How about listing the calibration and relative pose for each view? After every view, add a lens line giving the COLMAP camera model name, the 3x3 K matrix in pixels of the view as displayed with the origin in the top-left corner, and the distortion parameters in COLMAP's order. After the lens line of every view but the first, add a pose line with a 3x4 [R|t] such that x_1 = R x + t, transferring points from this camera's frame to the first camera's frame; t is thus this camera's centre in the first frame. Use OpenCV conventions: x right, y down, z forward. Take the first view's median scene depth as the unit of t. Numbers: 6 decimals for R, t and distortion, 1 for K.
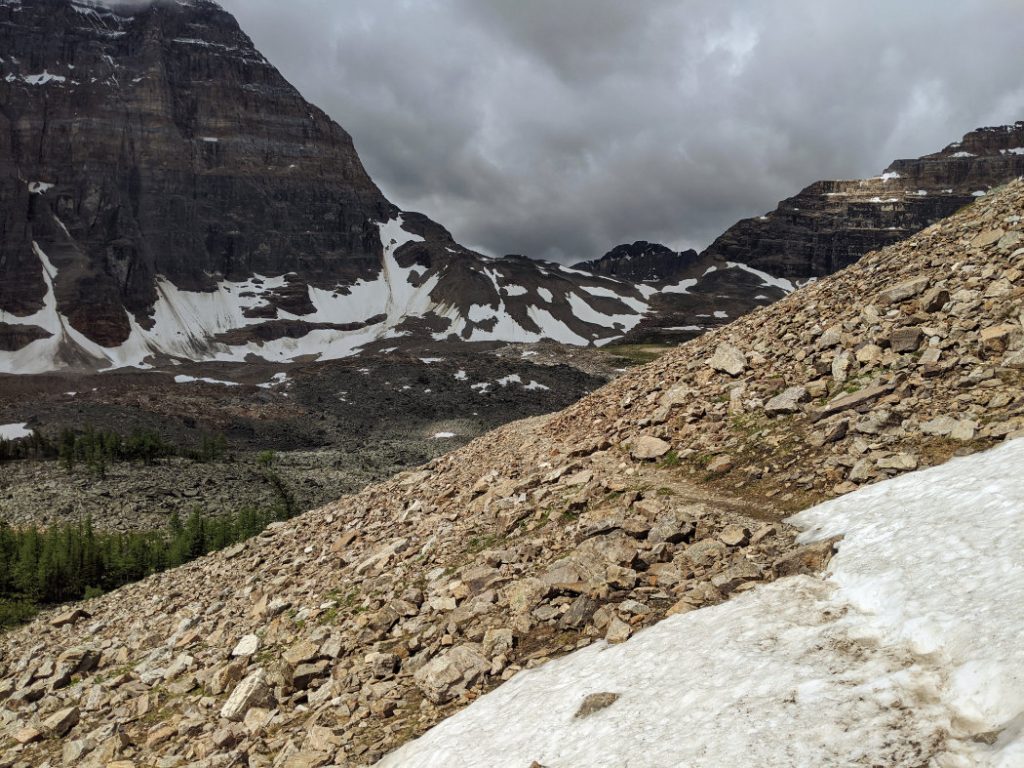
lens RADIAL K [[809.0, 0, 538.3], [0, 809.0, 394.5], [0, 0, 1]] dist [0.009036, -0.011677]
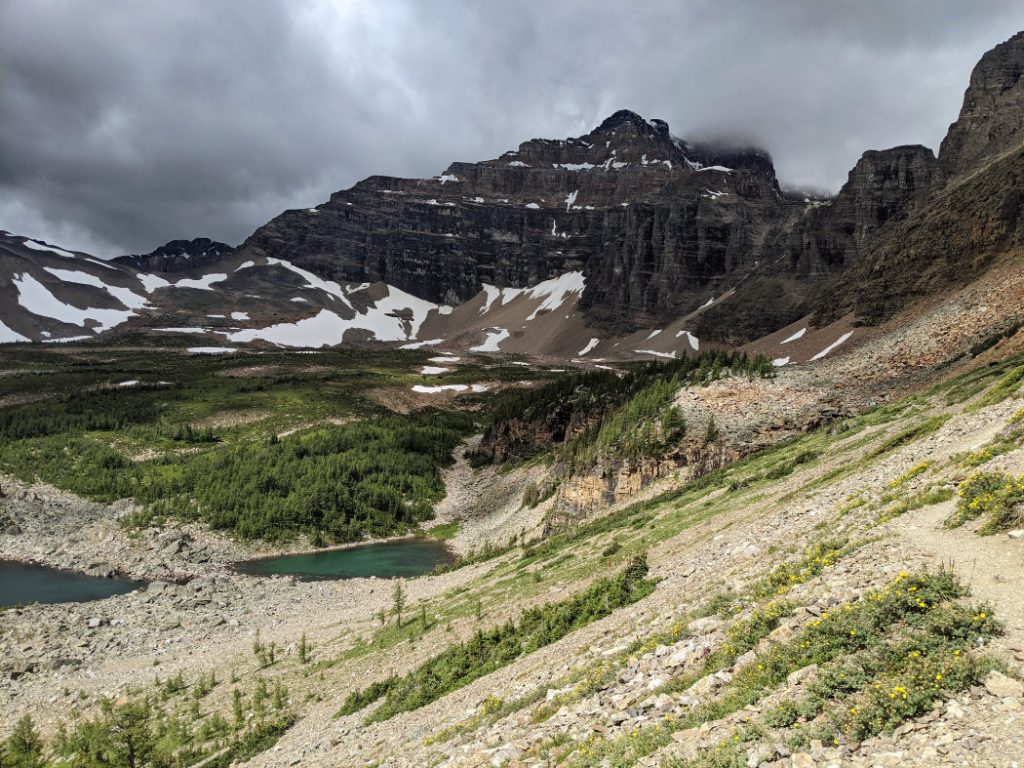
lens RADIAL K [[819.1, 0, 511.9], [0, 819.1, 383.9], [0, 0, 1]] dist [0.080073, -0.132954]
pose [[0.898850, 0.021448, 0.437731, 0.098730], [-0.005961, 0.999308, -0.036724, -0.004362], [-0.438215, 0.030400, 0.898356, 0.144096]]
